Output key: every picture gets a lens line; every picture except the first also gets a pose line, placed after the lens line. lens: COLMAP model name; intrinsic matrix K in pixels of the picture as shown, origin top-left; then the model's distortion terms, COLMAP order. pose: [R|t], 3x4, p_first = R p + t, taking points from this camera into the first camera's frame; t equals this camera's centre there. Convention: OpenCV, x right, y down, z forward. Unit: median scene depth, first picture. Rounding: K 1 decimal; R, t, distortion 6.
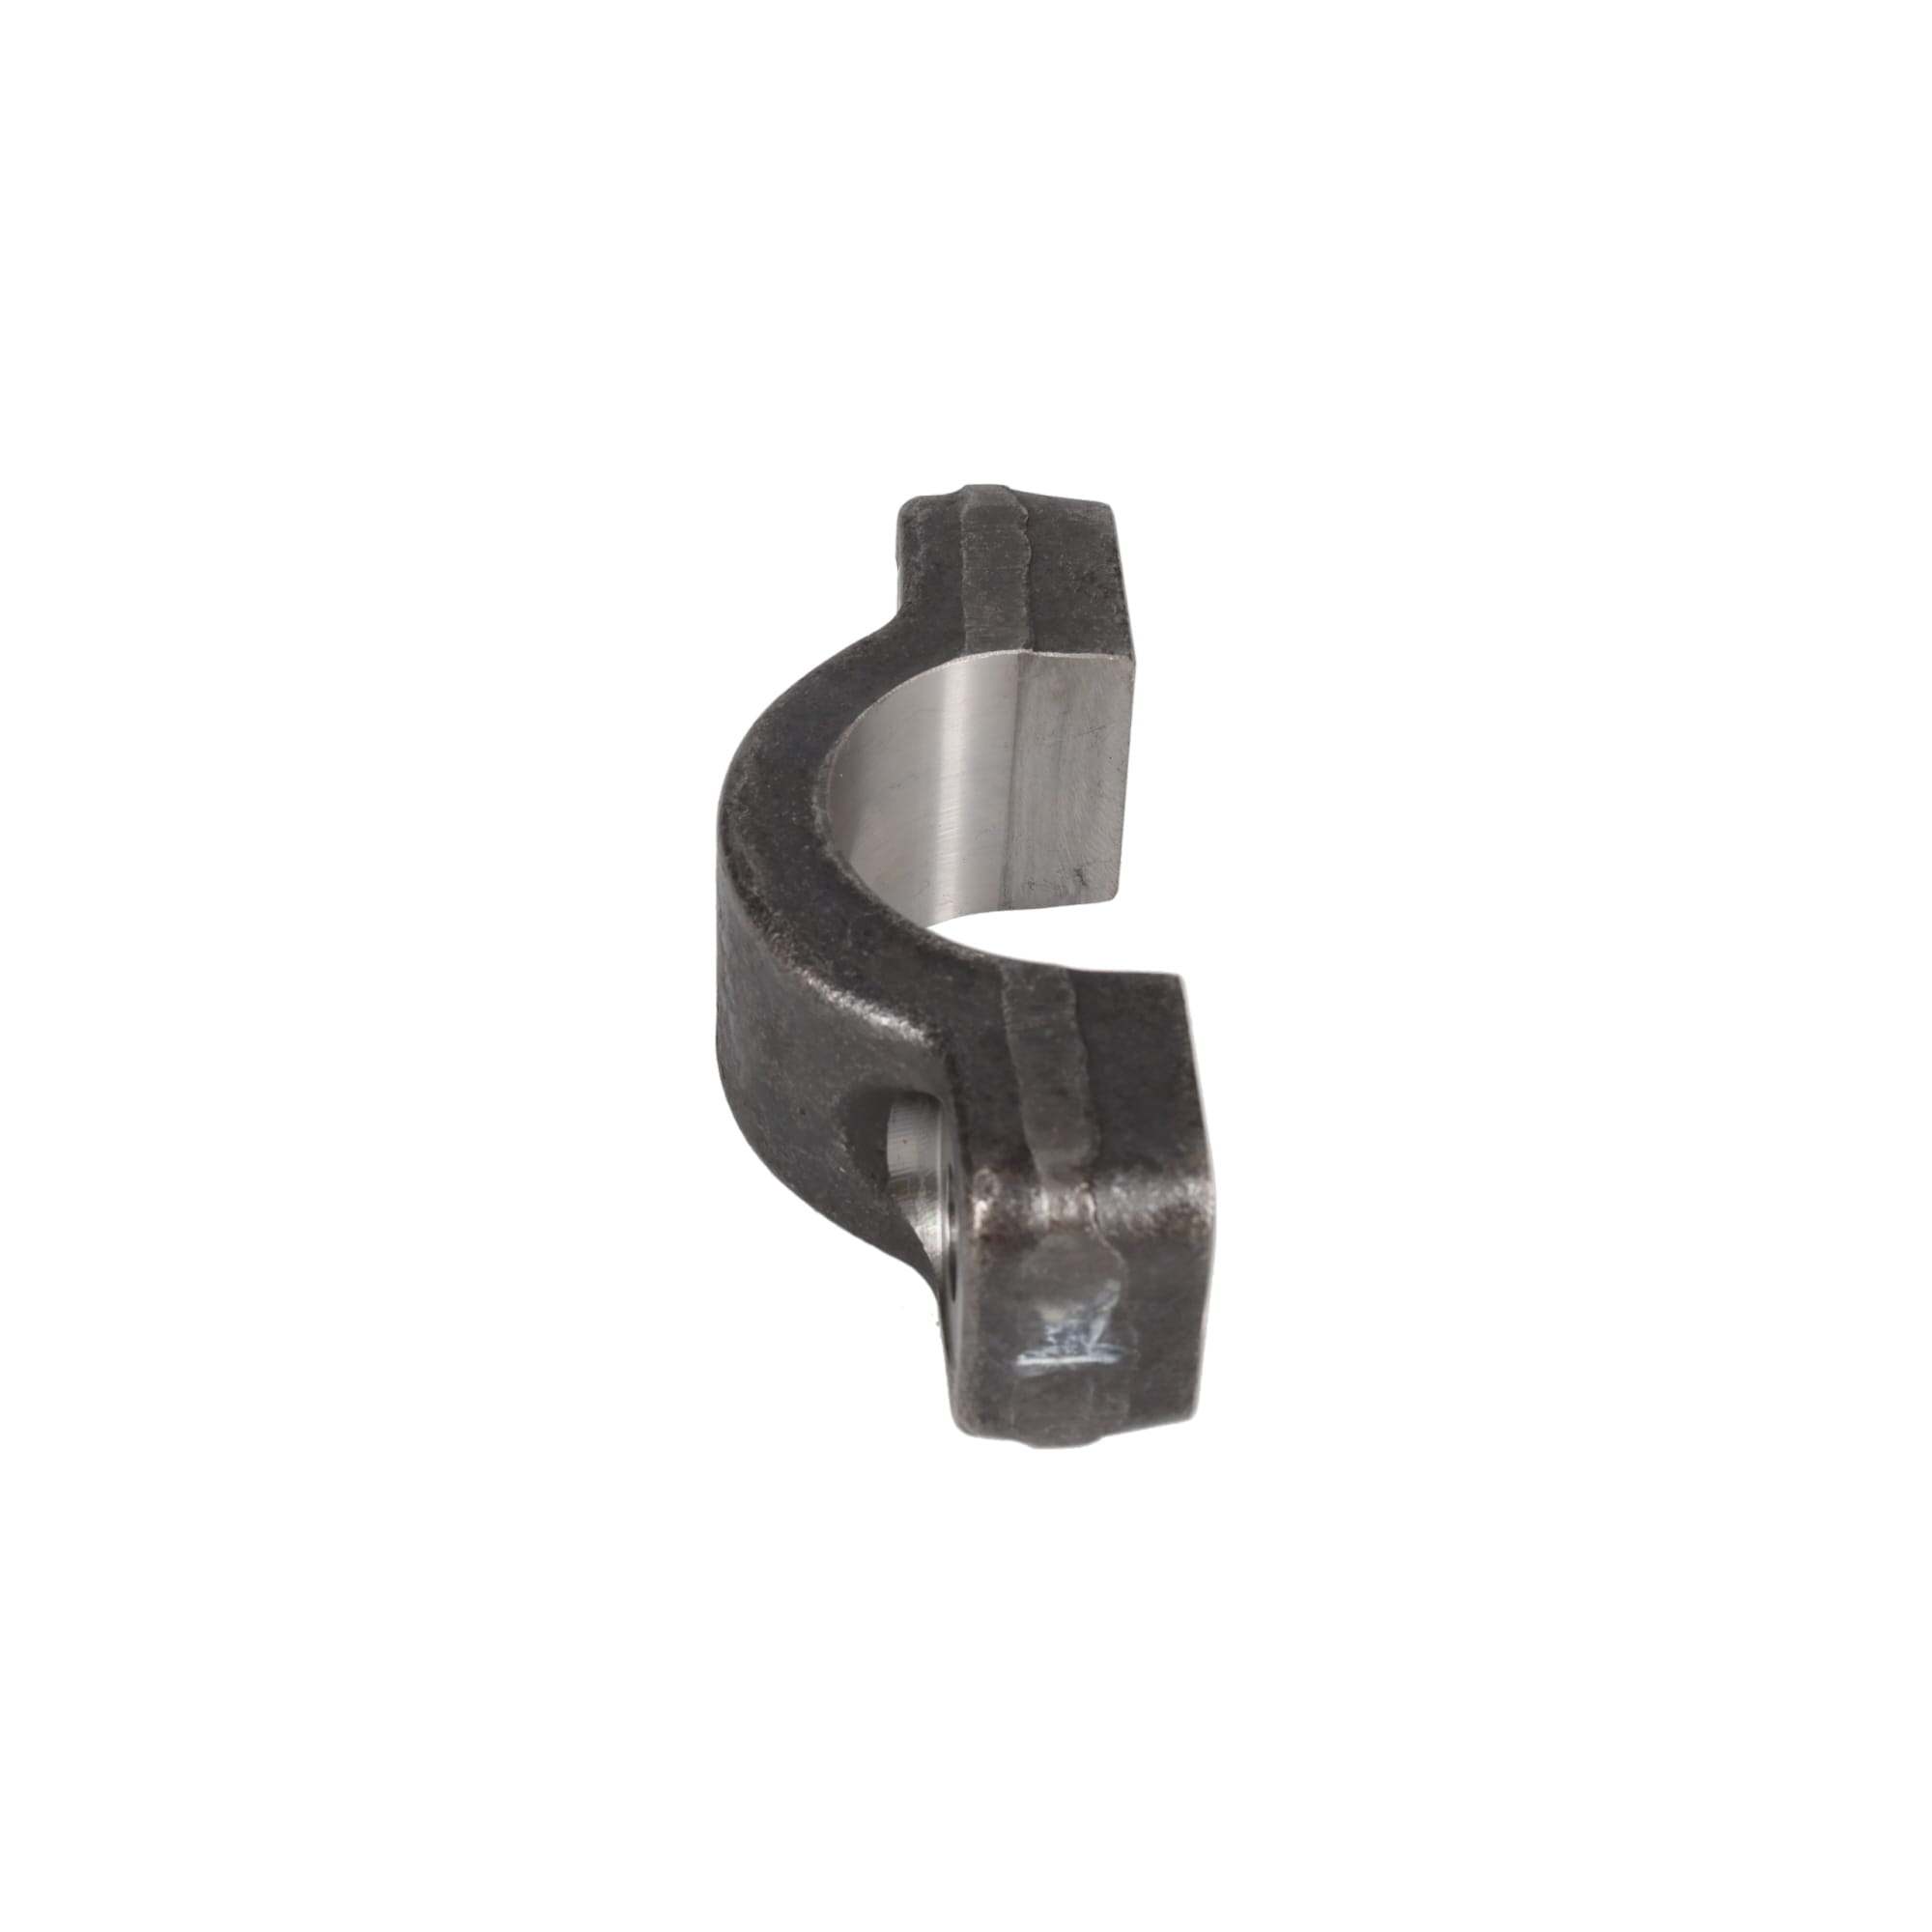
lens RADIAL K [[4002.3, 0, 966.6], [0, 4002.3, 953.6], [0, 0, 1]] dist [0.175799, 0.000000]
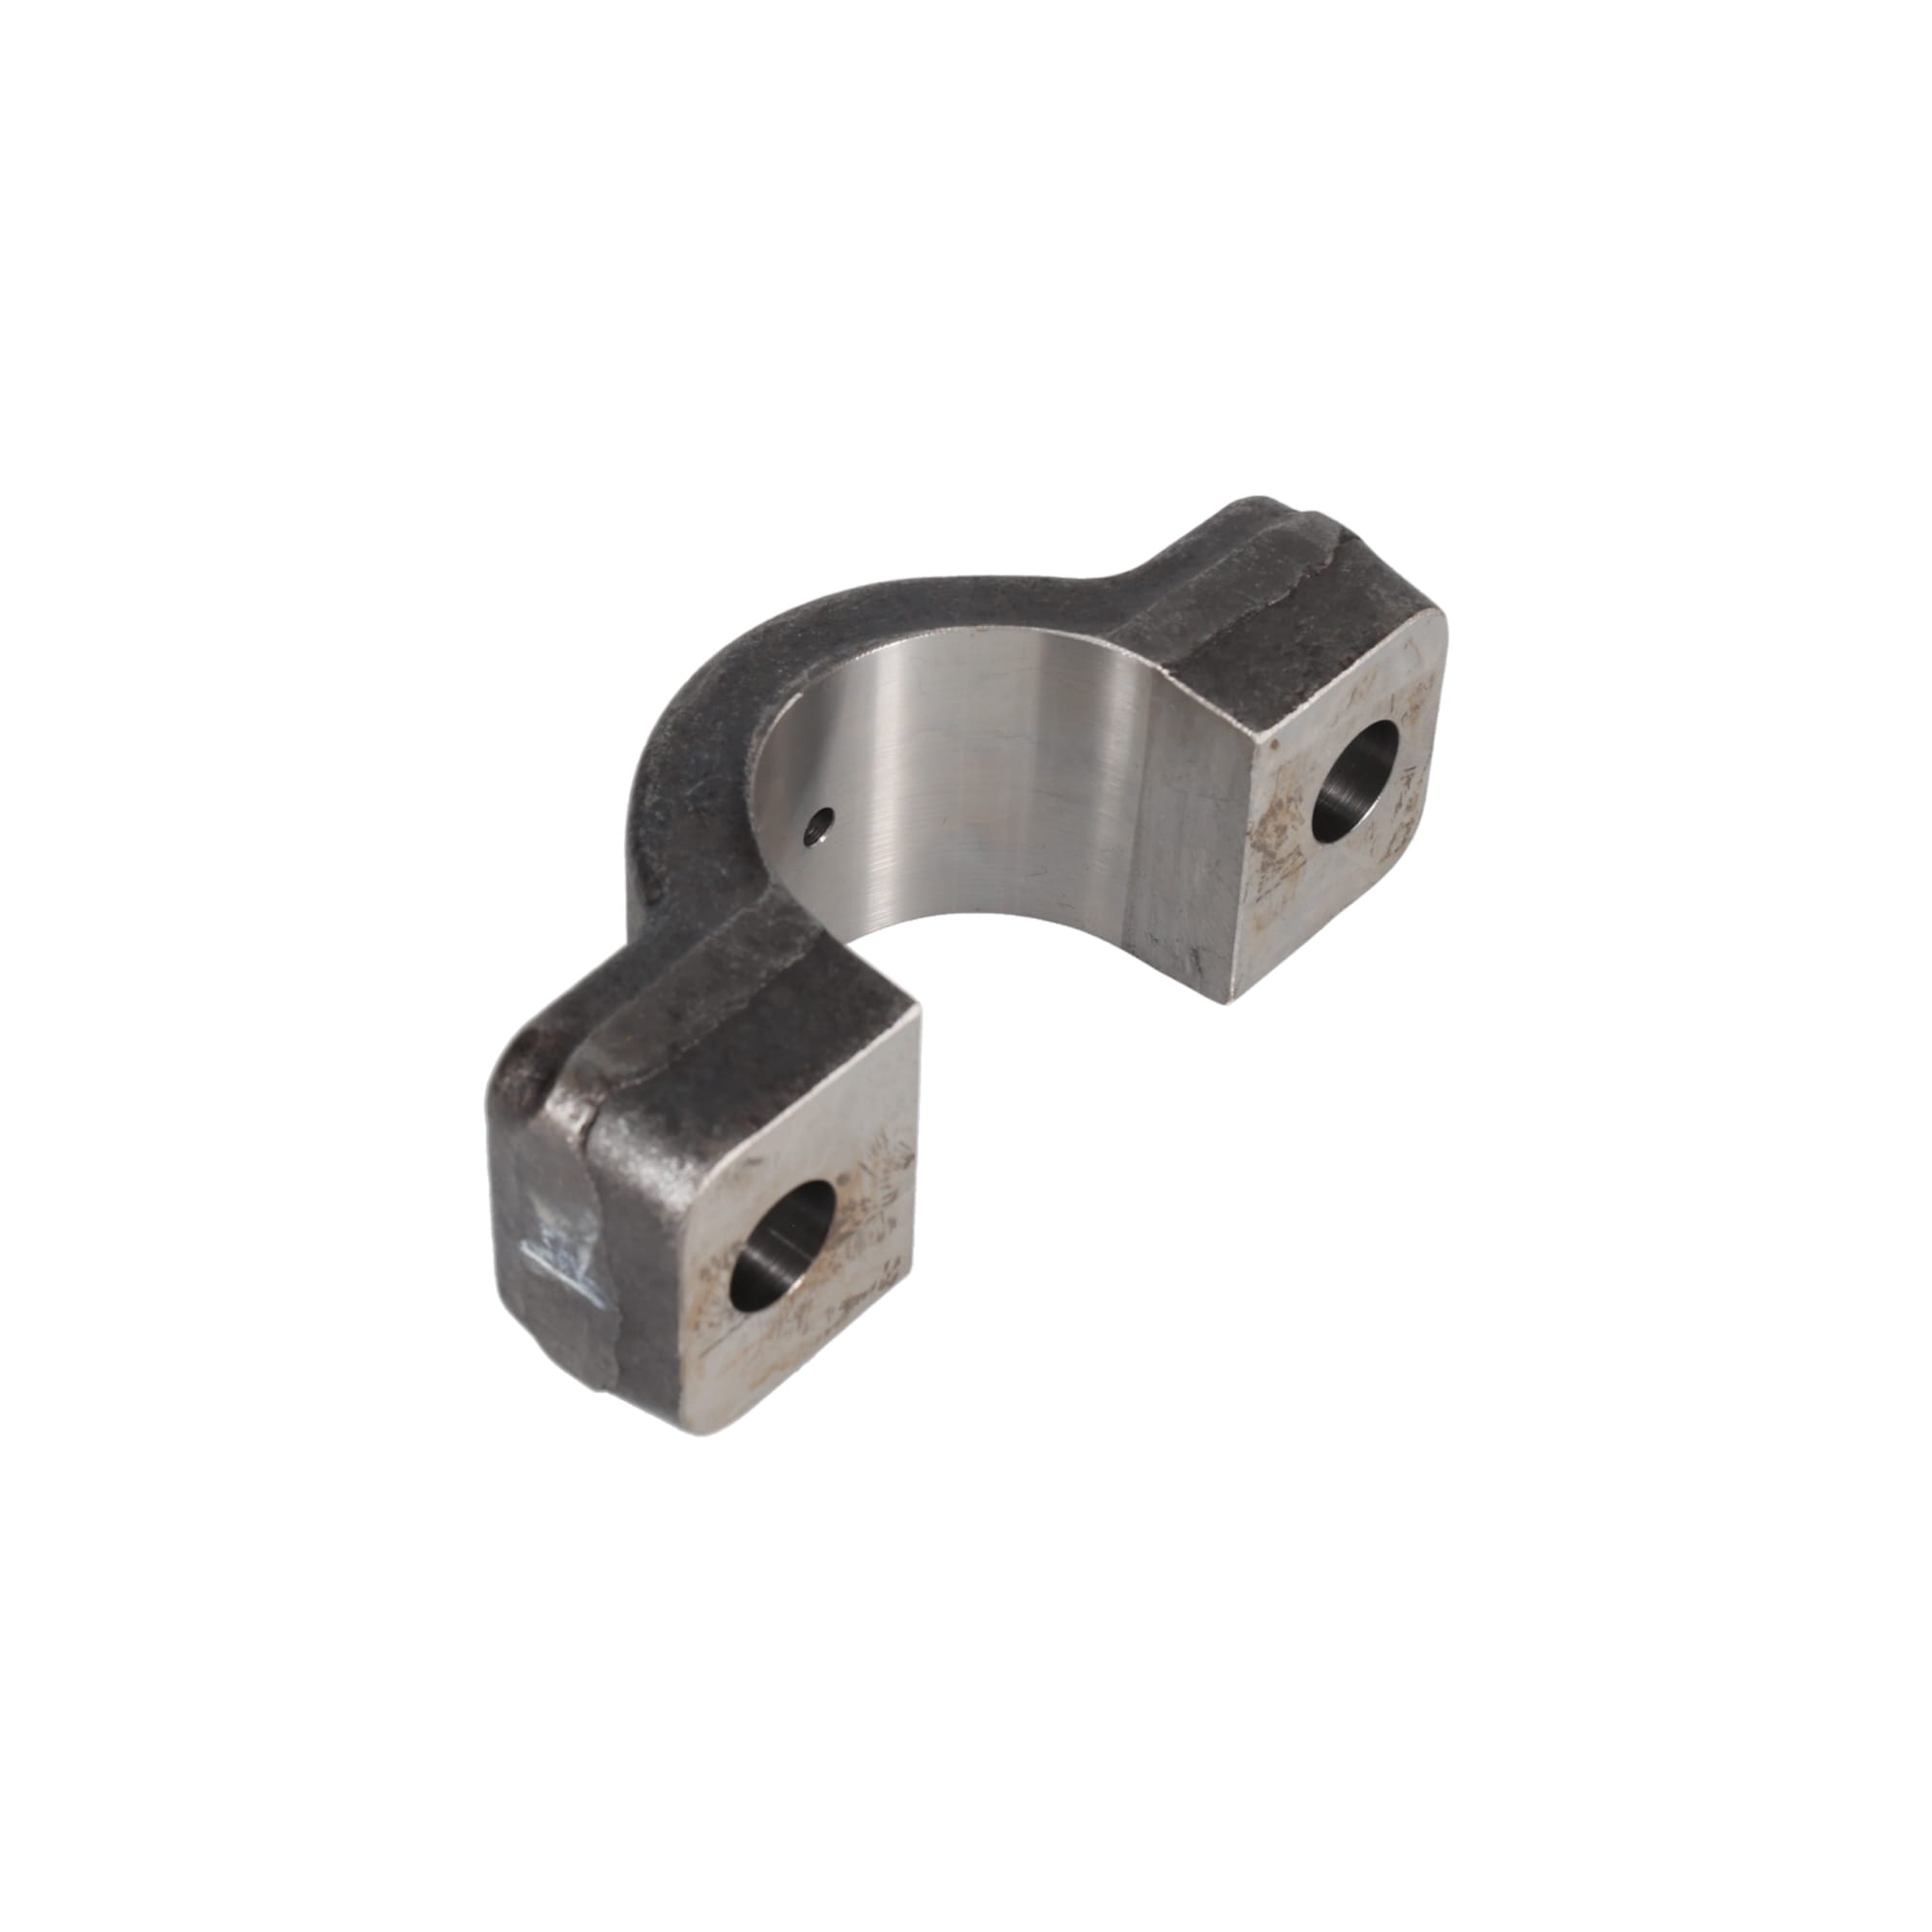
lens RADIAL K [[4475.6, 0, 954.3], [0, 4475.6, 974.5], [0, 0, 1]] dist [0.140158, 0.000000]
pose [[0.699065, 0.509346, -0.501871, 0.561101], [-0.518094, 0.844531, 0.135448, -0.140689], [0.492836, 0.165329, 0.854271, 0.155198]]
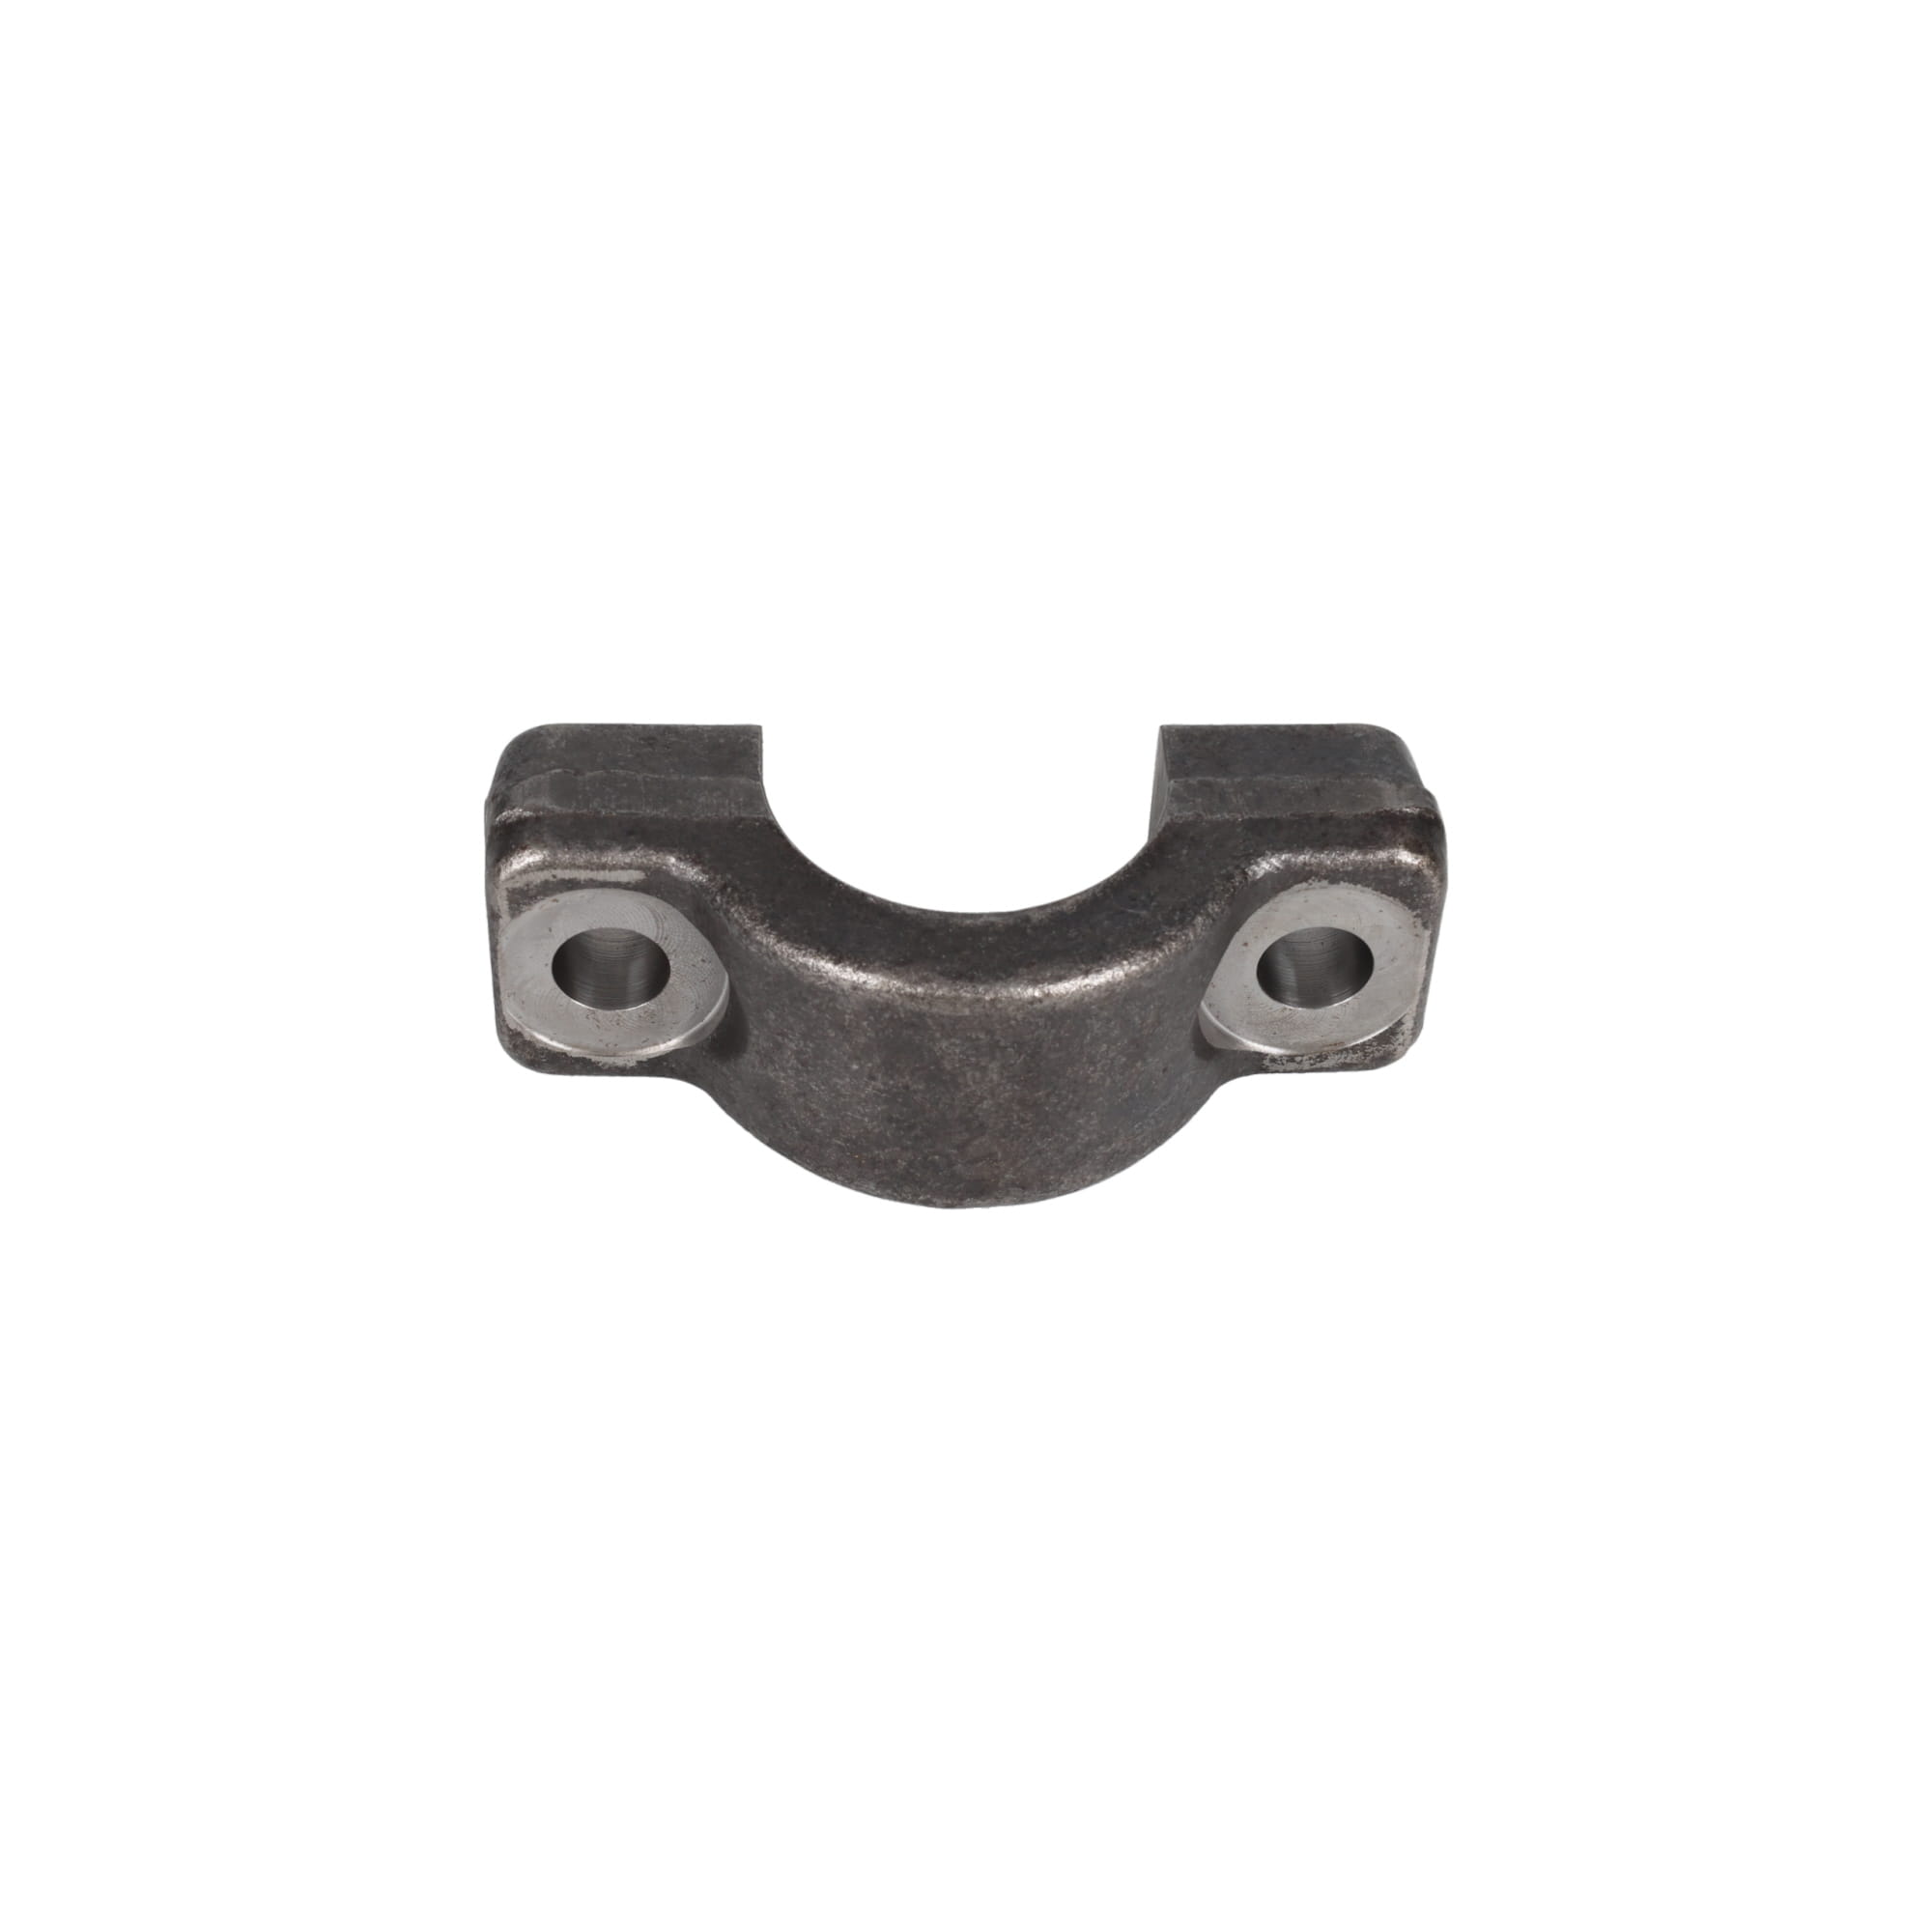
lens RADIAL K [[3504.1, 0, 963.3], [0, 3504.1, 962.6], [0, 0, 1]] dist [-0.061049, 0.000000]
pose [[0.033138, -0.734713, 0.677569, -0.714804], [0.688991, 0.507900, 0.517038, -0.544167], [-0.724011, 0.449705, 0.523042, 0.536277]]
